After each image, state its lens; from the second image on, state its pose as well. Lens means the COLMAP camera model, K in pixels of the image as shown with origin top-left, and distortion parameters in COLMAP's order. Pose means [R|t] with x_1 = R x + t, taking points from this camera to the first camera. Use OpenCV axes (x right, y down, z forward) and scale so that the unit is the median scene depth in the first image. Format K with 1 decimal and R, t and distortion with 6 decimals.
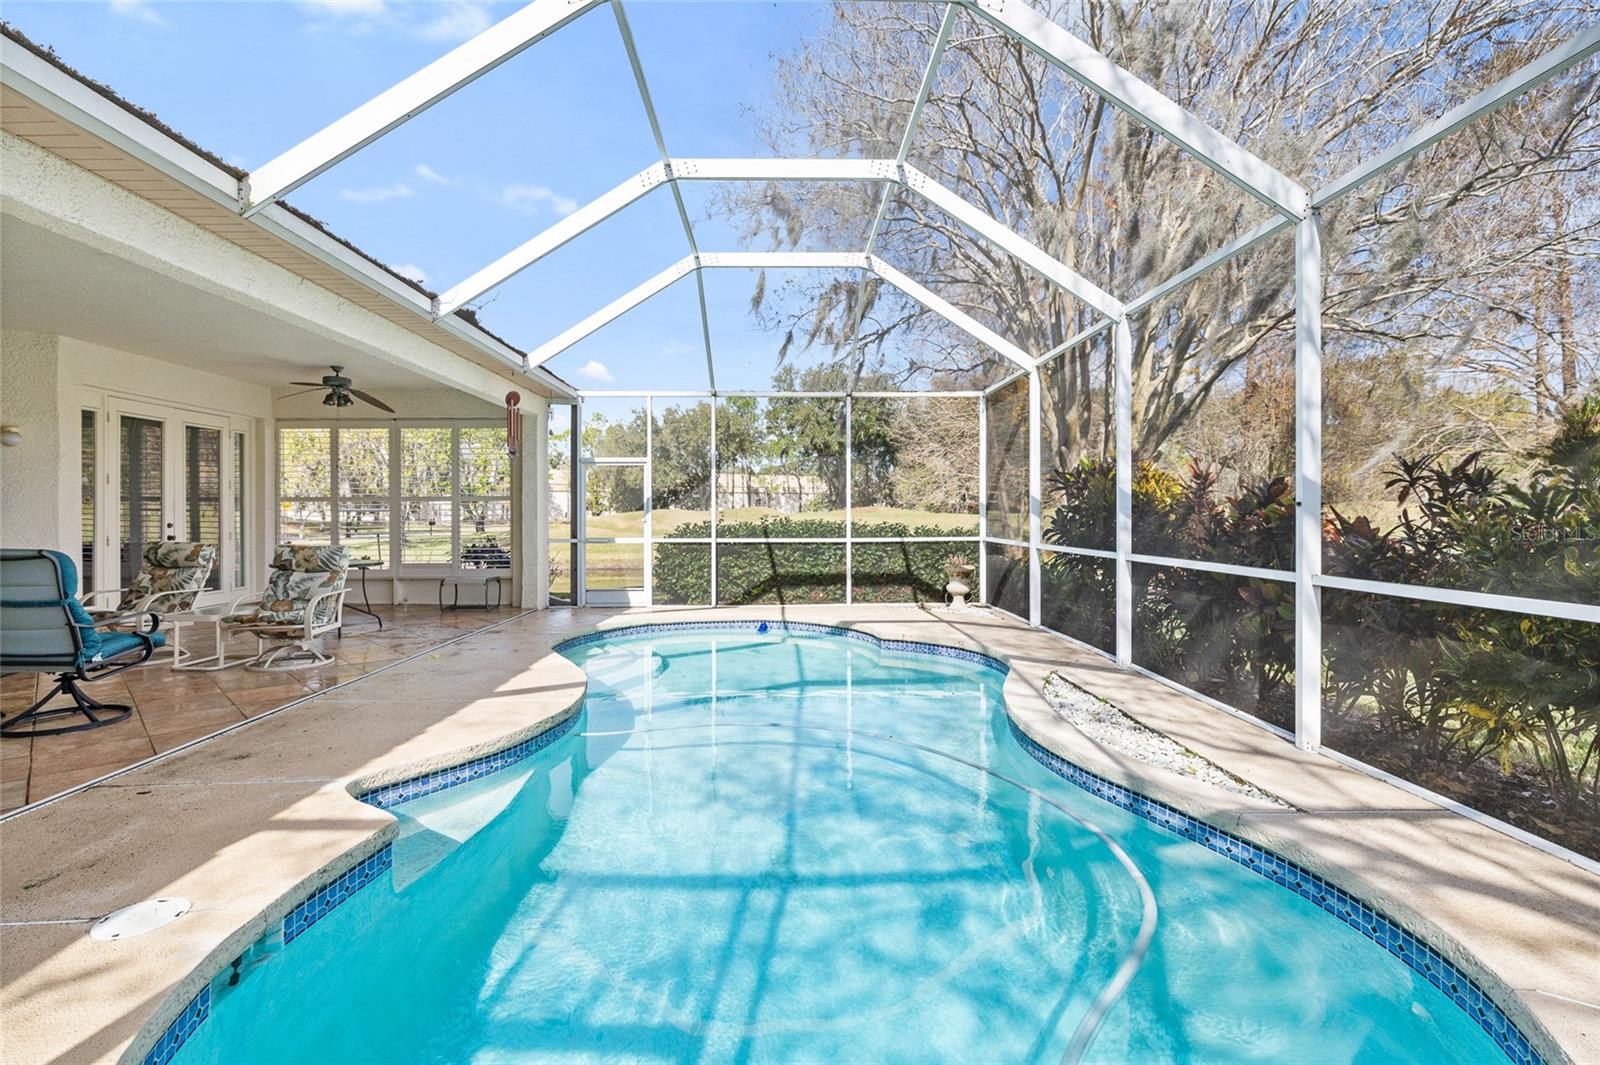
lens RADIAL K [[715.9, 0, 795.5], [0, 715.9, 515.7], [0, 0, 1]] dist [-0.001176, 0.001438]
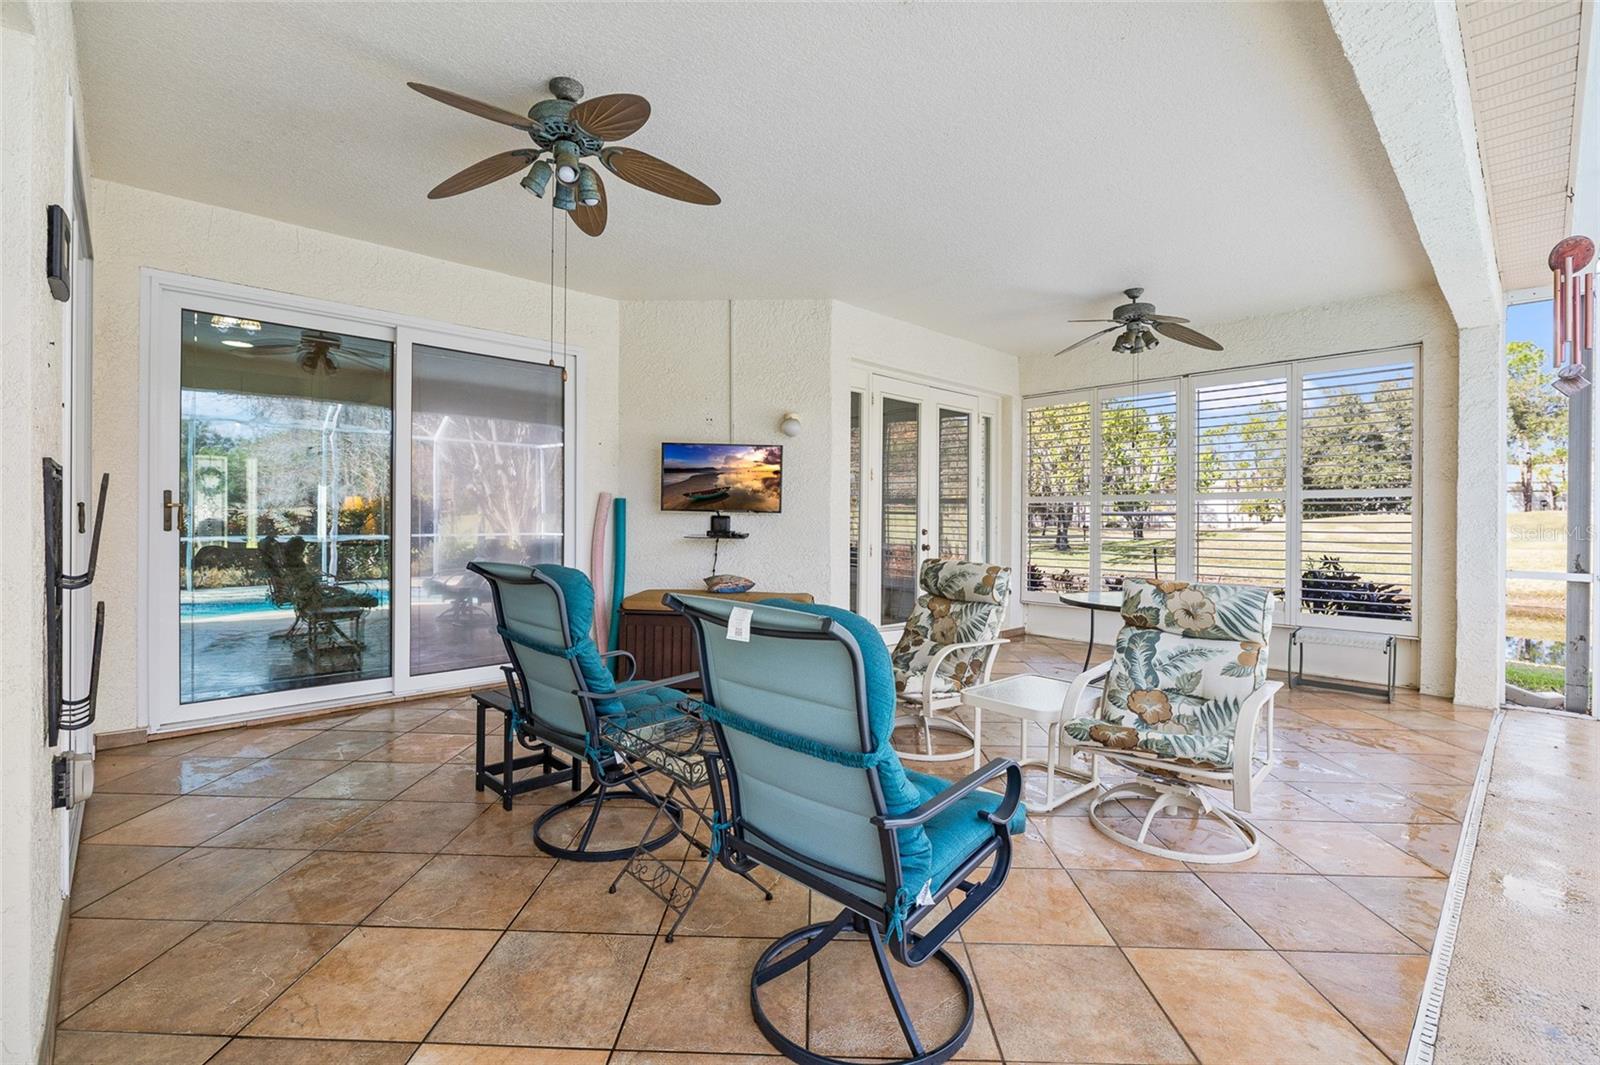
lens RADIAL K [[715.9, 0, 795.5], [0, 715.9, 515.7], [0, 0, 1]] dist [-0.001176, 0.001438]
pose [[0.670780, 0.001930, -0.741654, -0.332729], [-0.007066, 0.999968, -0.003789, -0.000570], [0.741623, 0.007782, 0.670772, 0.312319]]
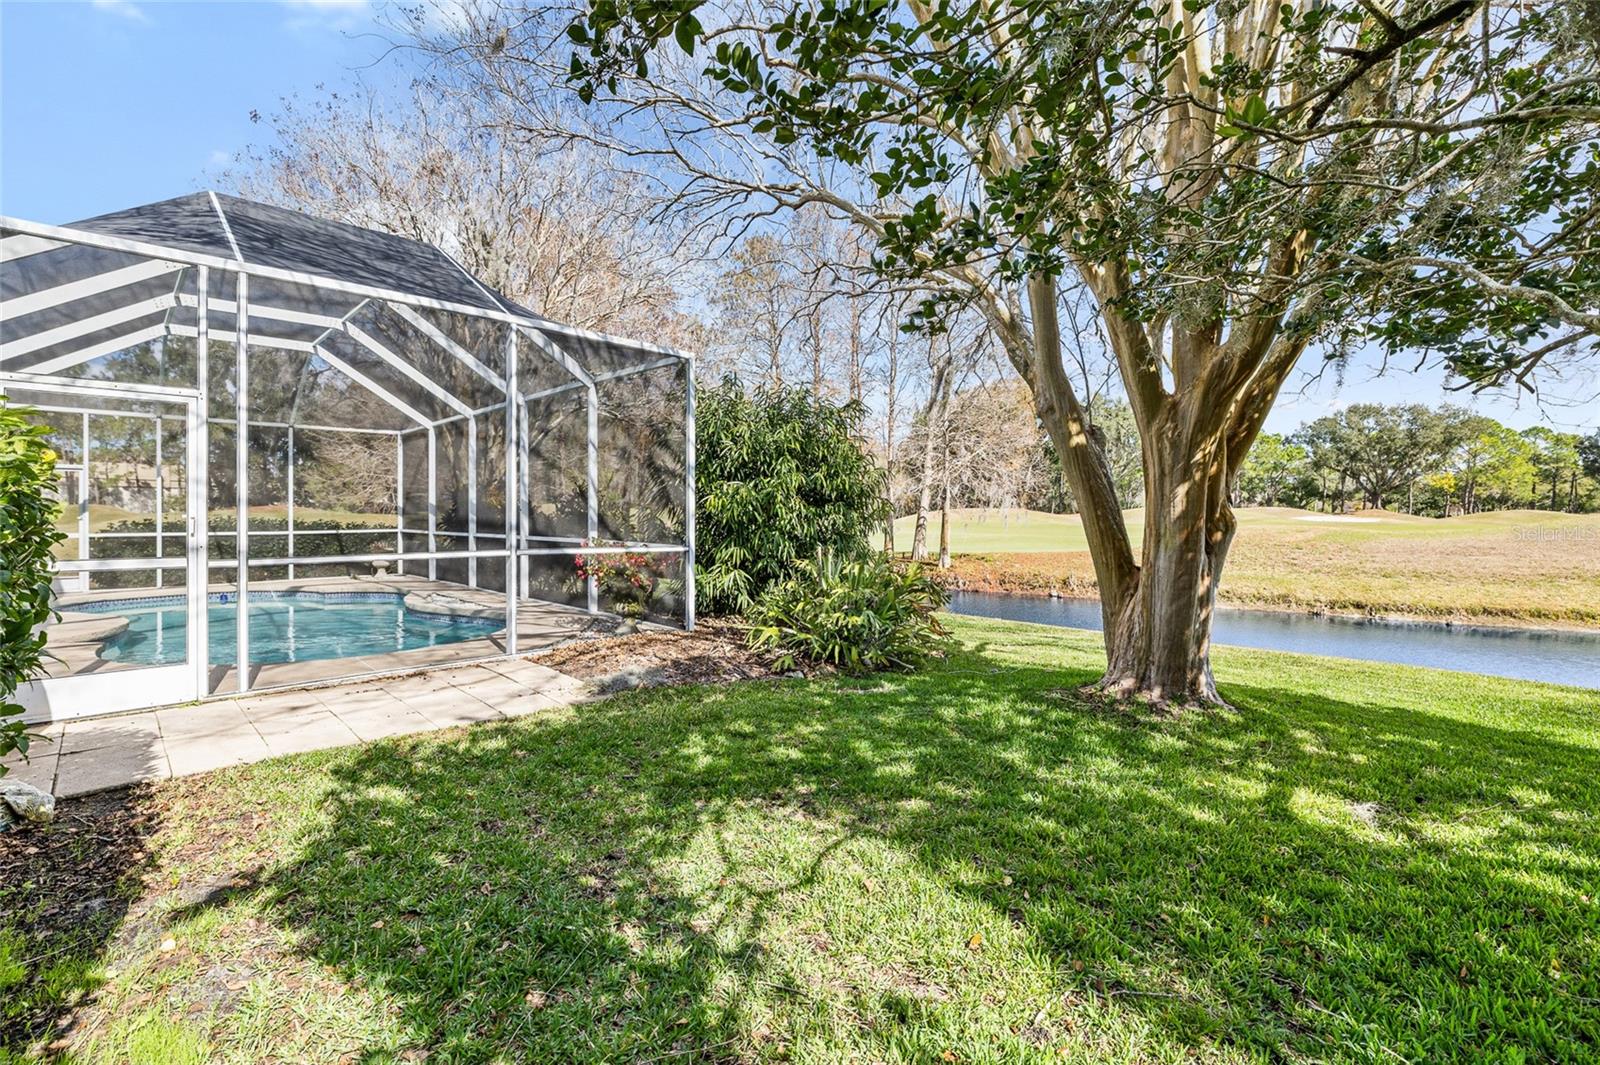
lens RADIAL K [[715.9, 0, 795.5], [0, 715.9, 515.7], [0, 0, 1]] dist [-0.001176, 0.001438]
pose [[0.733949, 0.000402, 0.679205, -0.172545], [0.000119, 1.000000, -0.000720, 0.003546], [-0.679205, 0.000609, 0.733949, -0.770371]]
